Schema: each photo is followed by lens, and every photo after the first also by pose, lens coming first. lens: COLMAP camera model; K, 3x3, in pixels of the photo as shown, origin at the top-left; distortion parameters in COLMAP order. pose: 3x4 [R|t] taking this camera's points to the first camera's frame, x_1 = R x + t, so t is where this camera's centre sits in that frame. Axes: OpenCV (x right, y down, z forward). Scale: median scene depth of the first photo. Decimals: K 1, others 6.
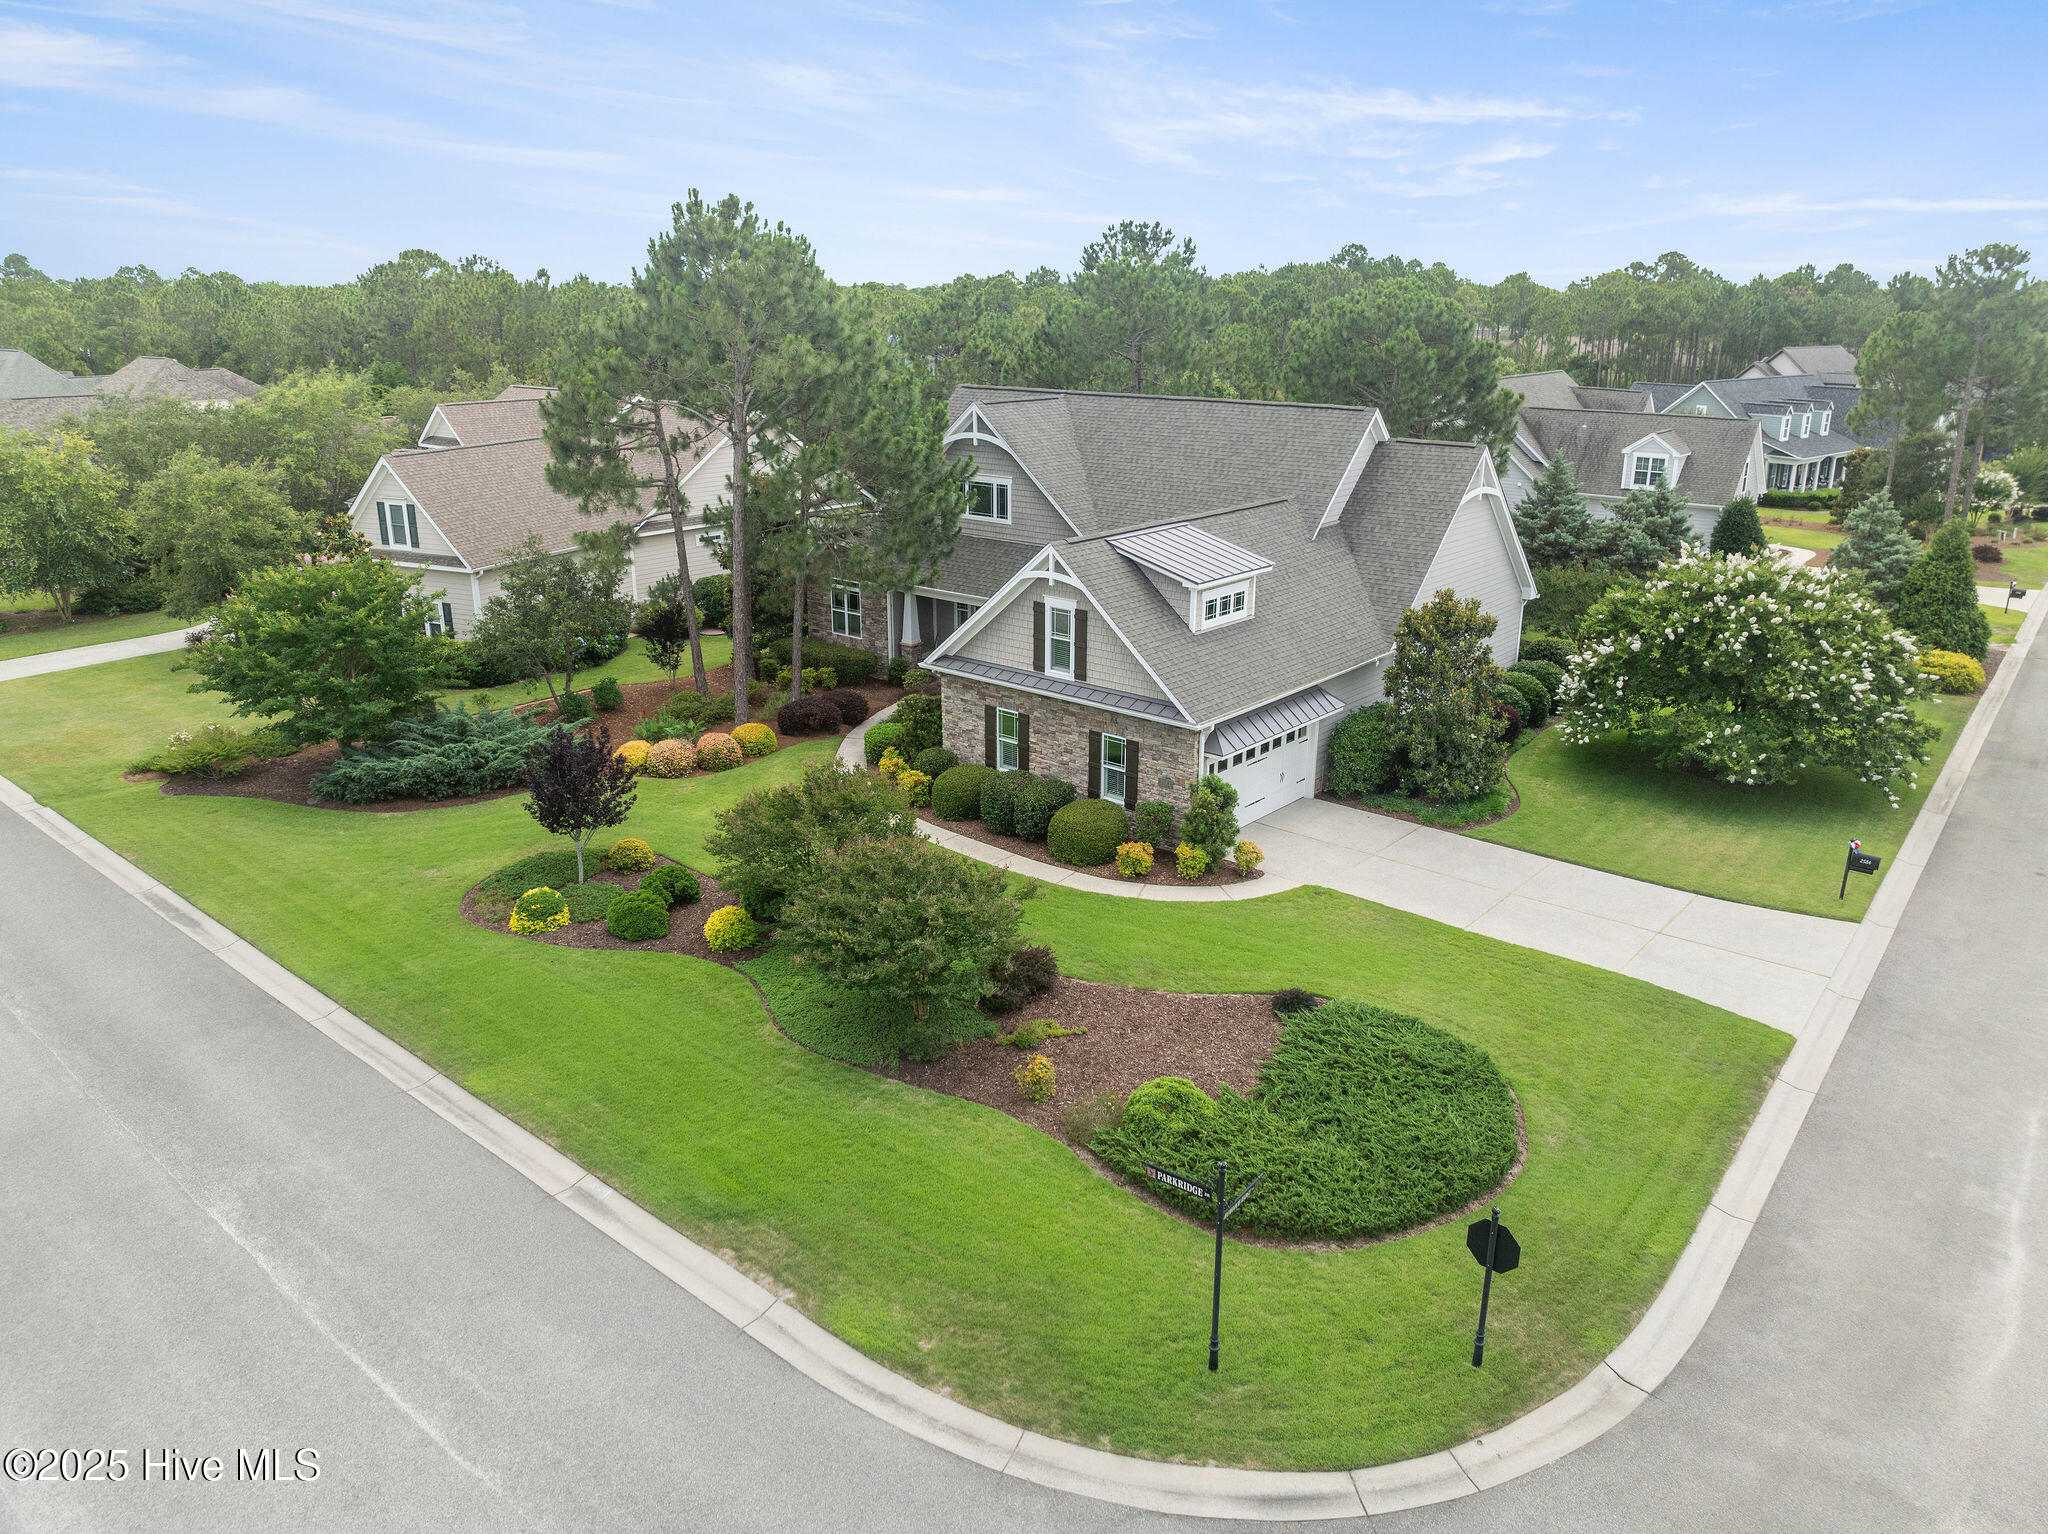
lens RADIAL K [[1432.8, 0, 1025.9], [0, 1432.8, 795.9], [0, 0, 1]] dist [-0.036809, 0.000685]
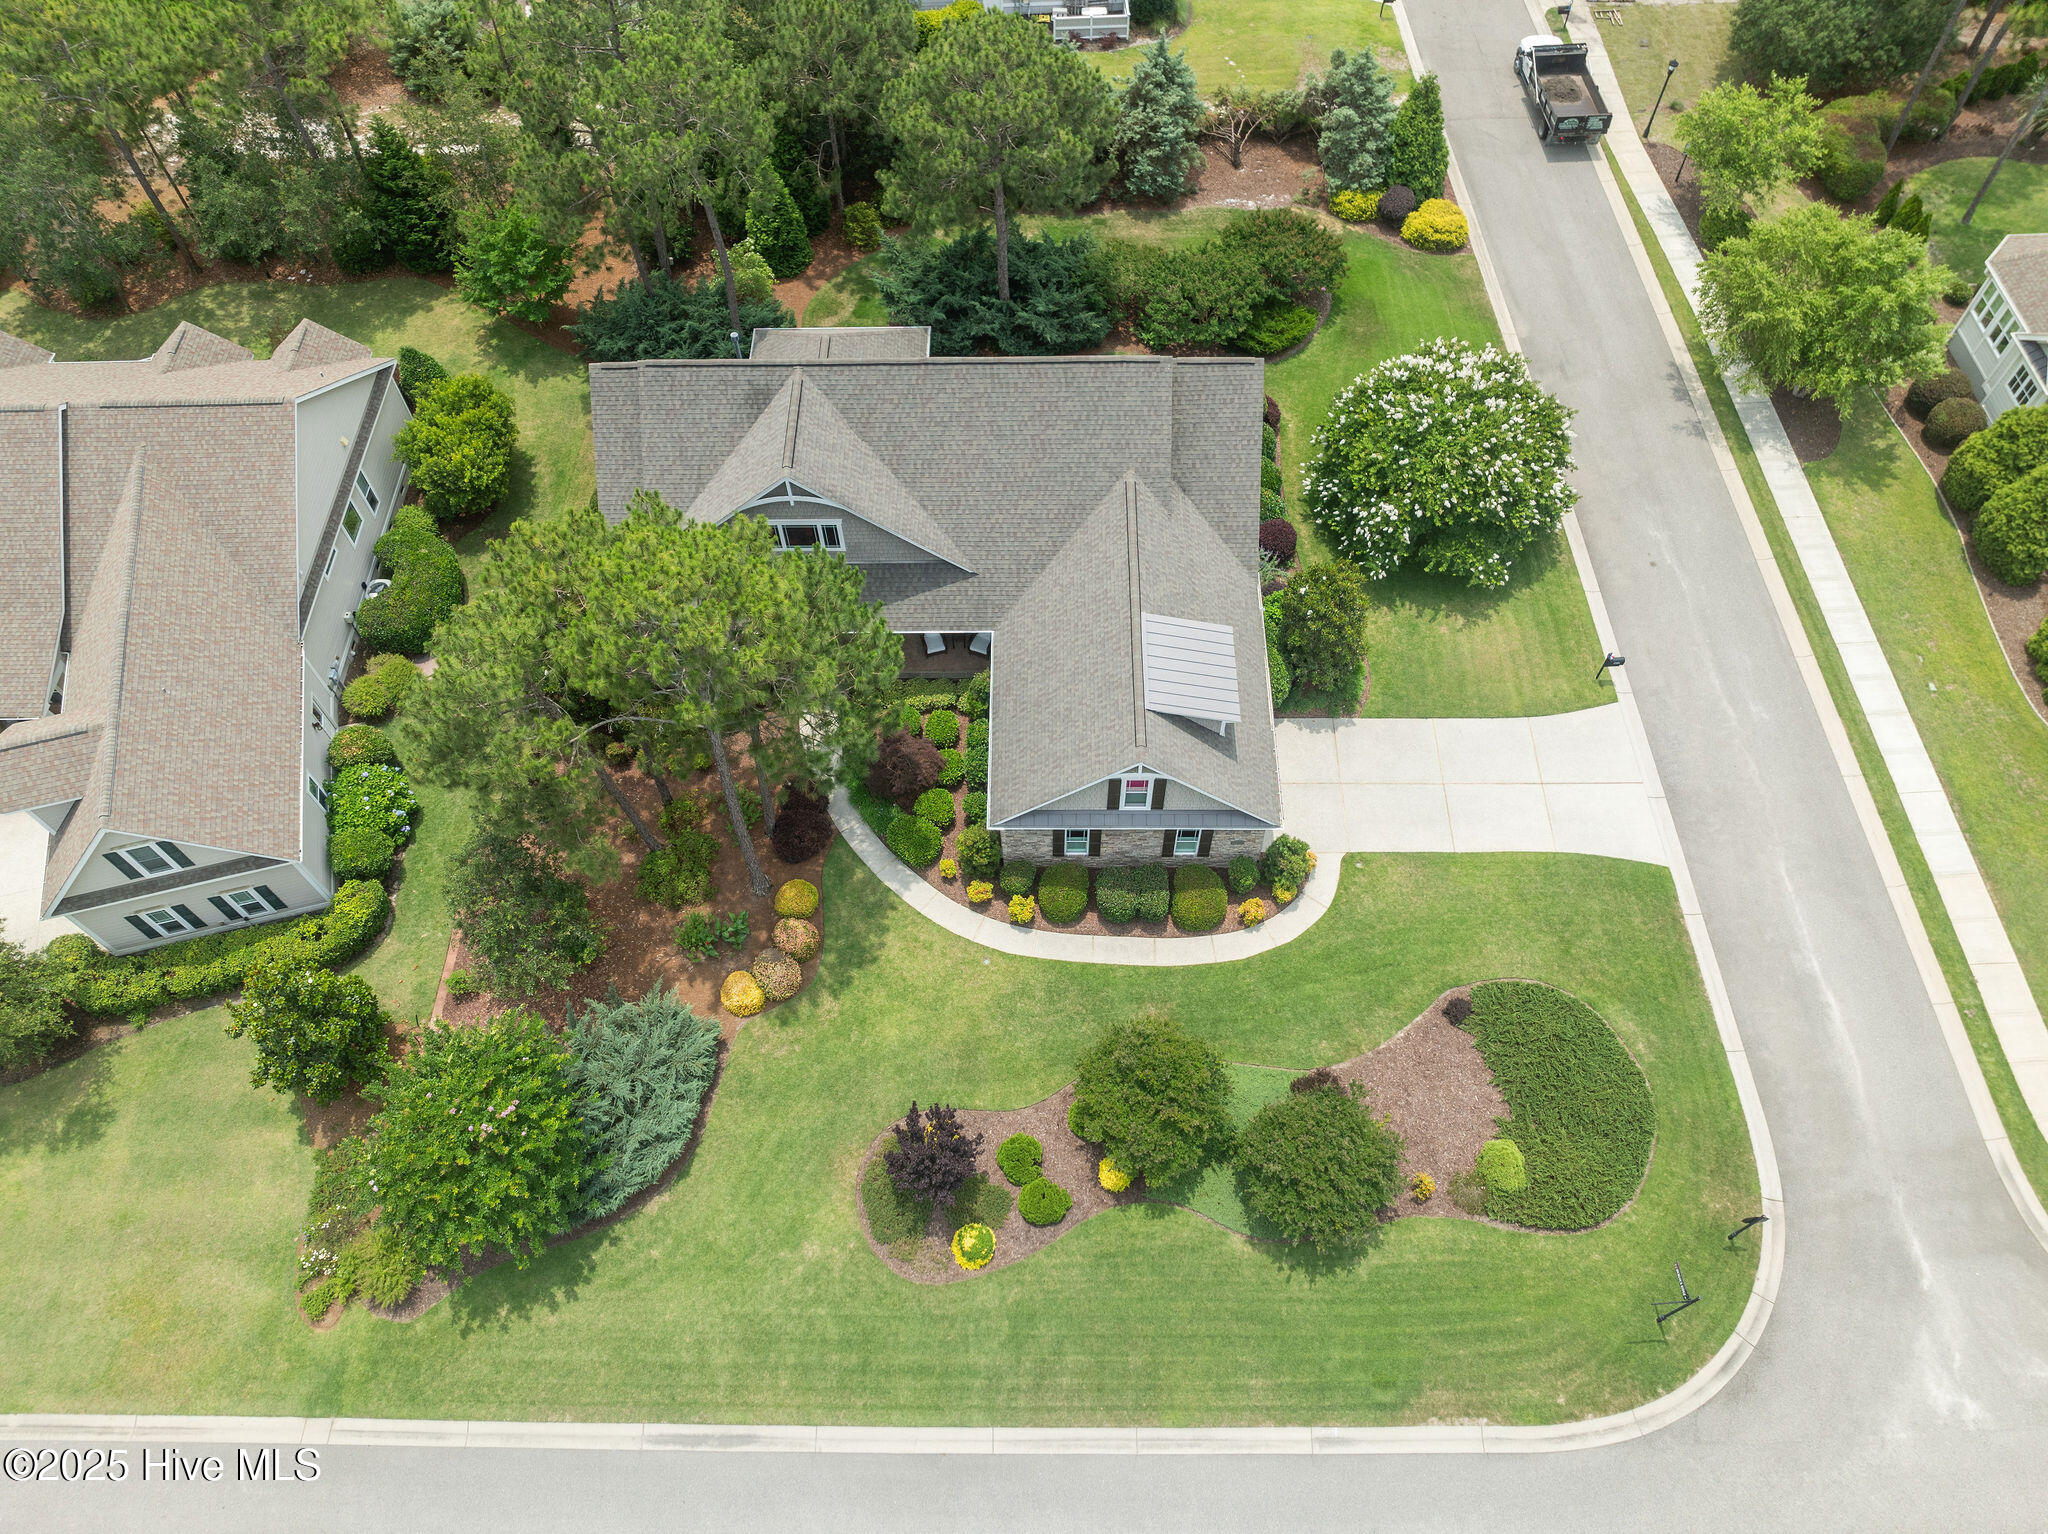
lens RADIAL K [[1434.1, 0, 1033.2], [0, 1434.1, 769.9], [0, 0, 1]] dist [-0.041257, 0.003893]
pose [[0.760510, -0.556869, 0.333948, -0.485670], [0.226696, 0.709644, 0.667093, -1.059593], [-0.608468, -0.431627, 0.665932, 0.287373]]
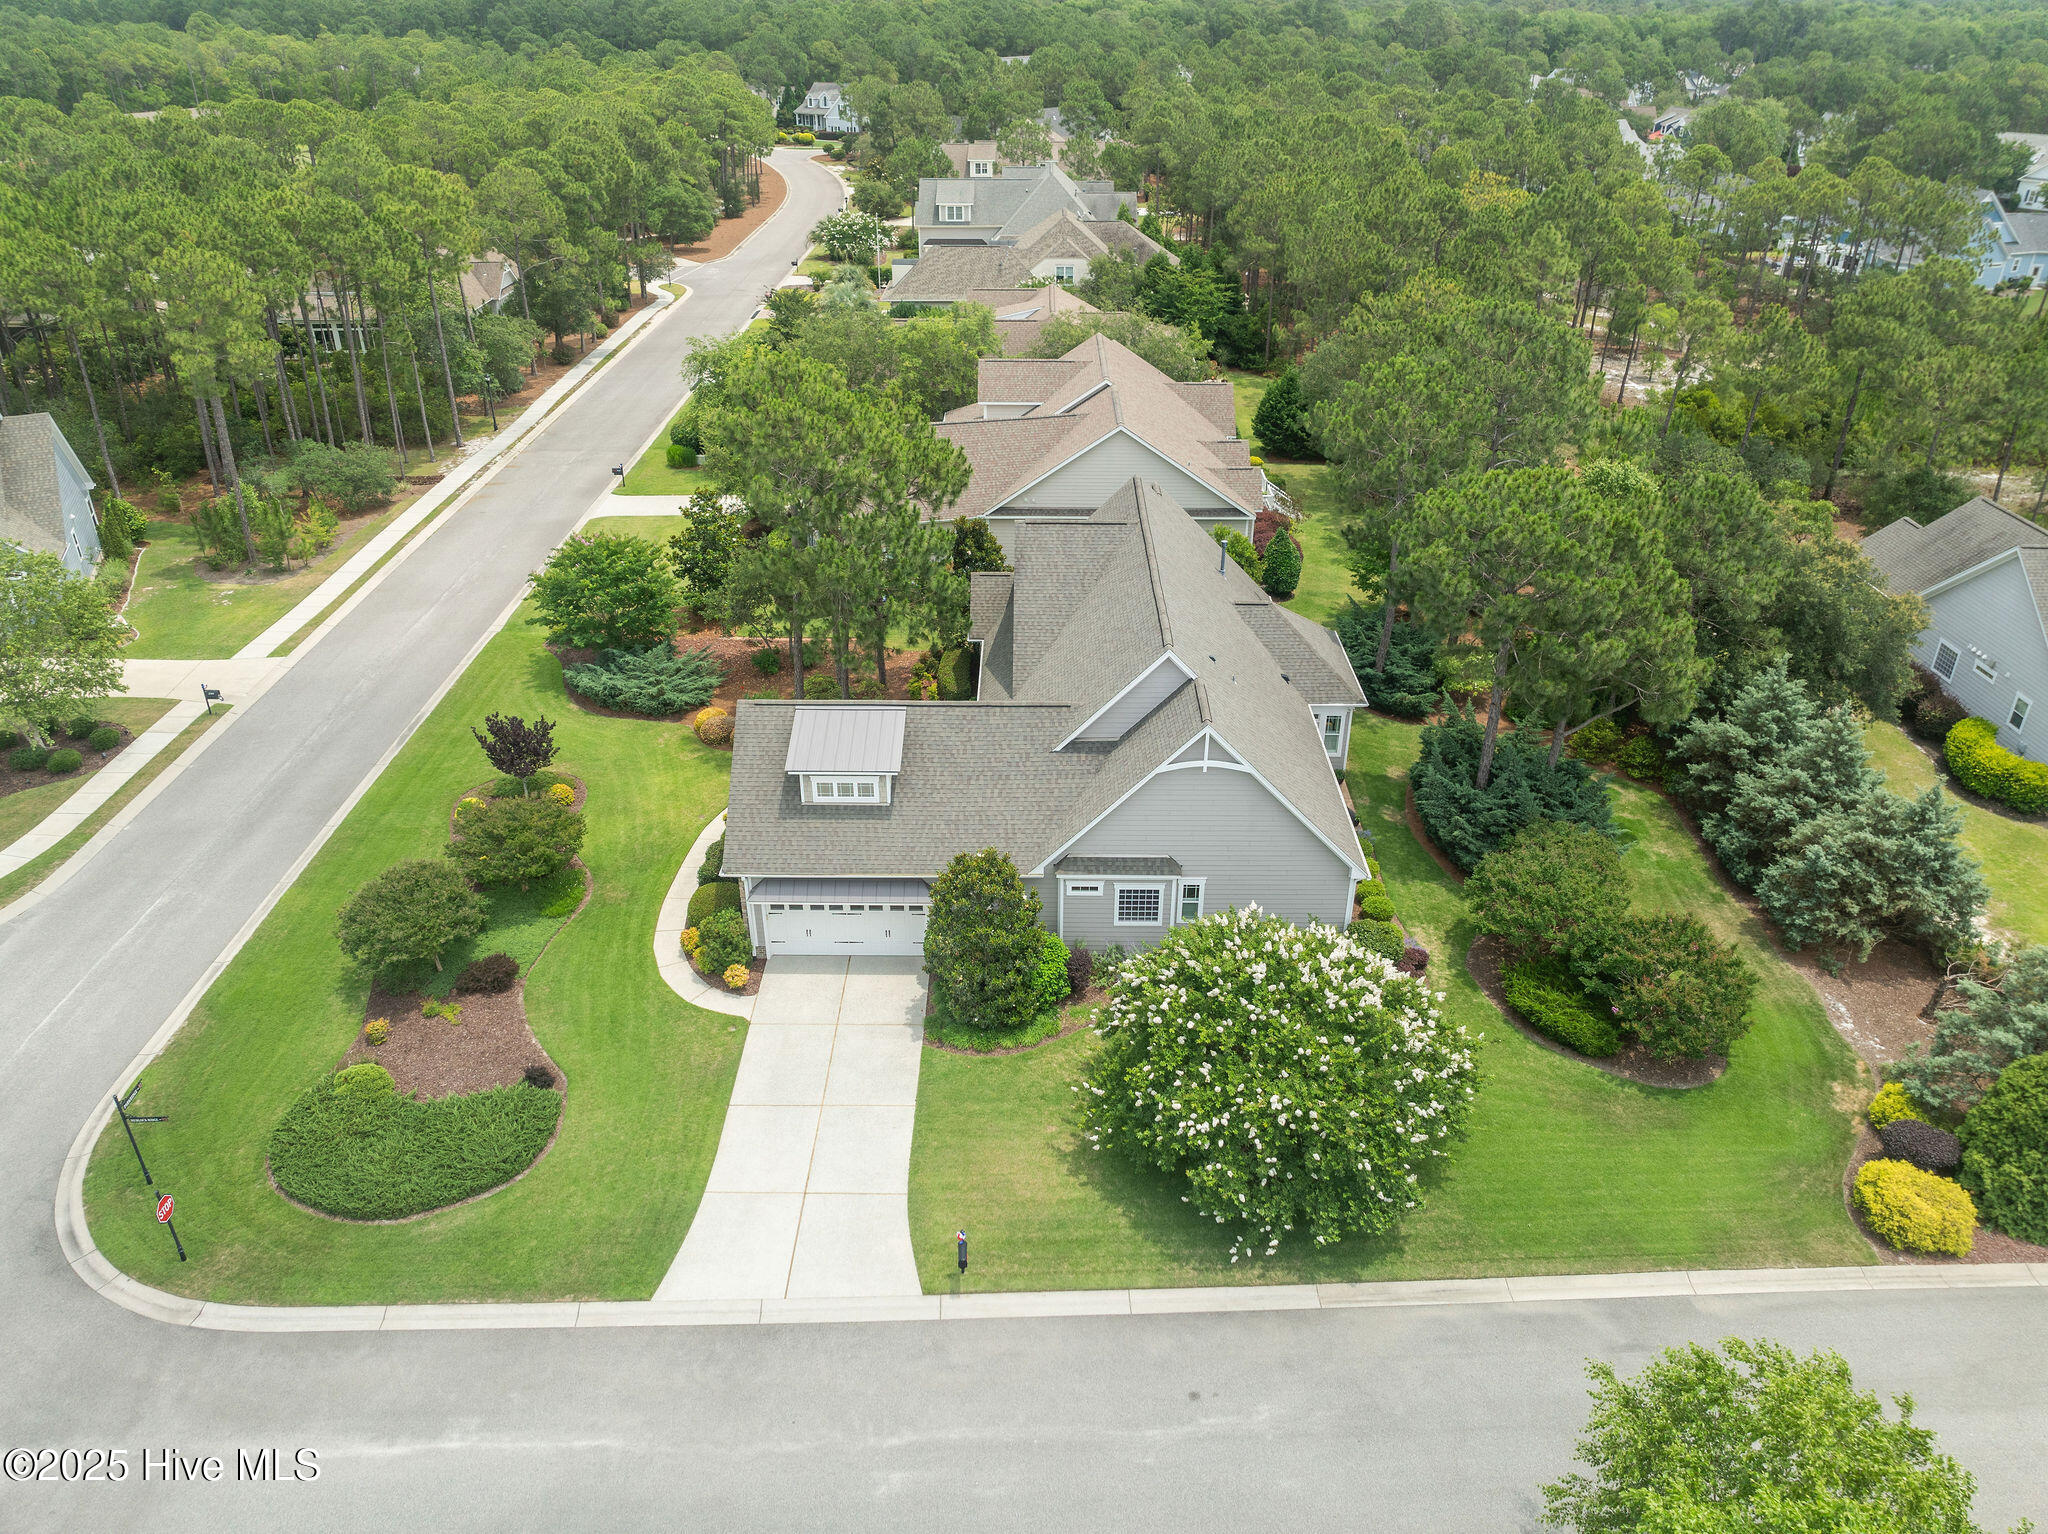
lens RADIAL K [[1434.1, 0, 1033.2], [0, 1434.1, 769.9], [0, 0, 1]] dist [-0.041257, 0.003893]
pose [[0.650972, 0.380197, -0.657028, 1.196842], [-0.258234, 0.924826, 0.279308, -0.610123], [0.713829, -0.012155, 0.700215, 0.277749]]
